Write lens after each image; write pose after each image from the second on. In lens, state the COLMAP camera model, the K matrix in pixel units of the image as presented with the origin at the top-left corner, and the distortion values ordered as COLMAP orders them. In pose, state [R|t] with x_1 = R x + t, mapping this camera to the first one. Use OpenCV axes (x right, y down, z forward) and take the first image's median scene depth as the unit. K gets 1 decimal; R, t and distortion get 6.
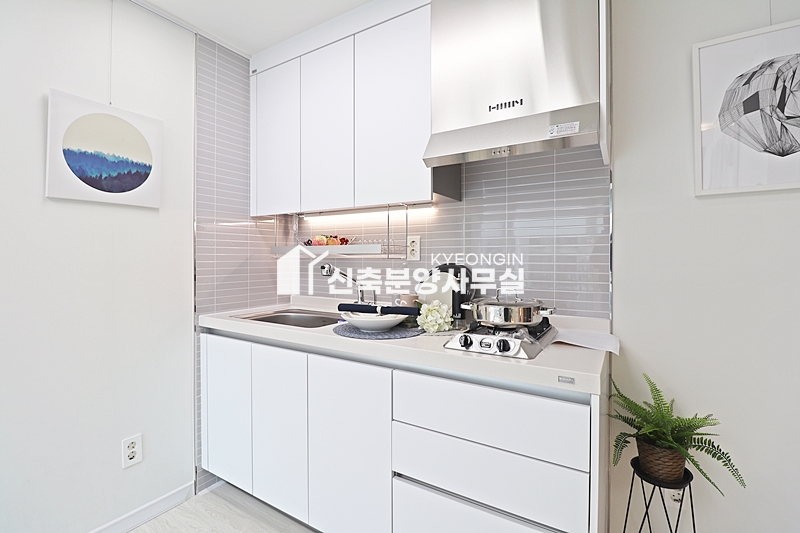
lens RADIAL K [[367.0, 0, 399.3], [0, 367.0, 258.4], [0, 0, 1]] dist [-0.004659, -0.010122]
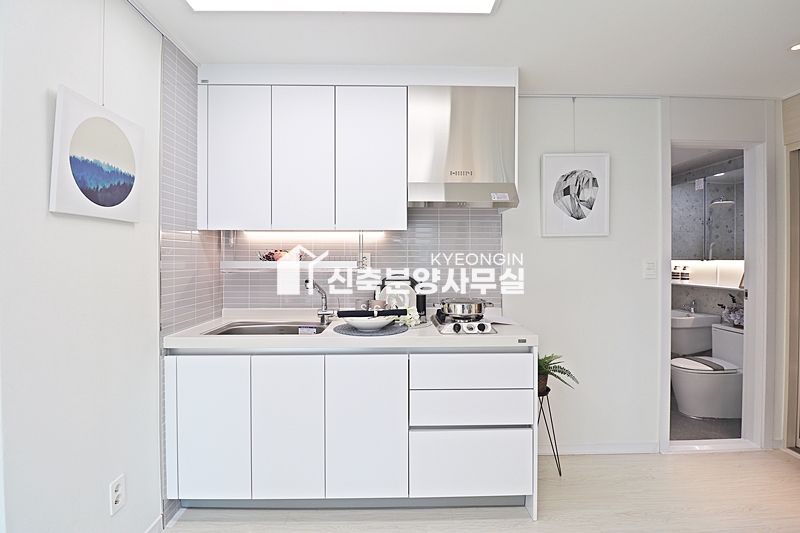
lens RADIAL K [[367.0, 0, 398.5], [0, 367.0, 258.3], [0, 0, 1]] dist [-0.004659, -0.010122]
pose [[0.839770, -0.001549, 0.542940, -0.689971], [0.002180, 0.999997, -0.000519, -0.053696], [-0.542938, 0.001619, 0.839771, -0.135225]]
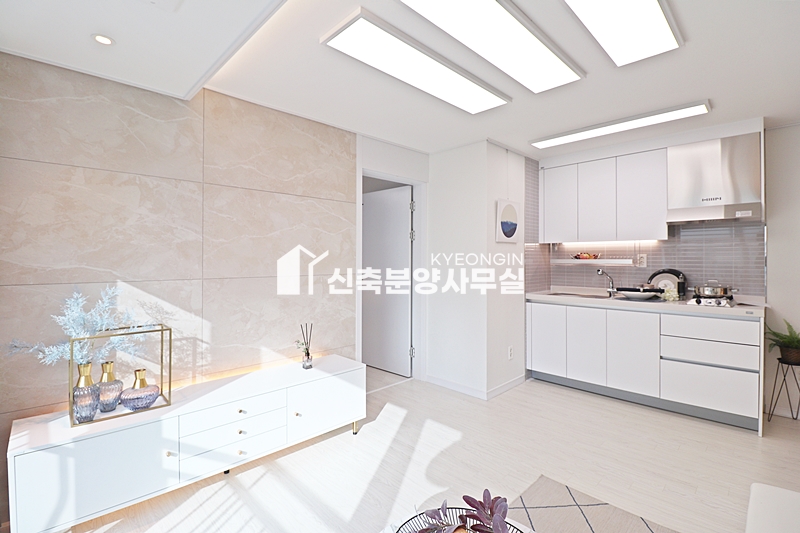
lens RADIAL K [[367.0, 0, 402.5], [0, 367.0, 256.3], [0, 0, 1]] dist [-0.004659, -0.010122]
pose [[0.973016, -0.002133, -0.230729, -0.935551], [-0.000335, 0.999943, -0.010658, -0.038333], [0.230739, 0.010447, 0.972960, -1.447991]]
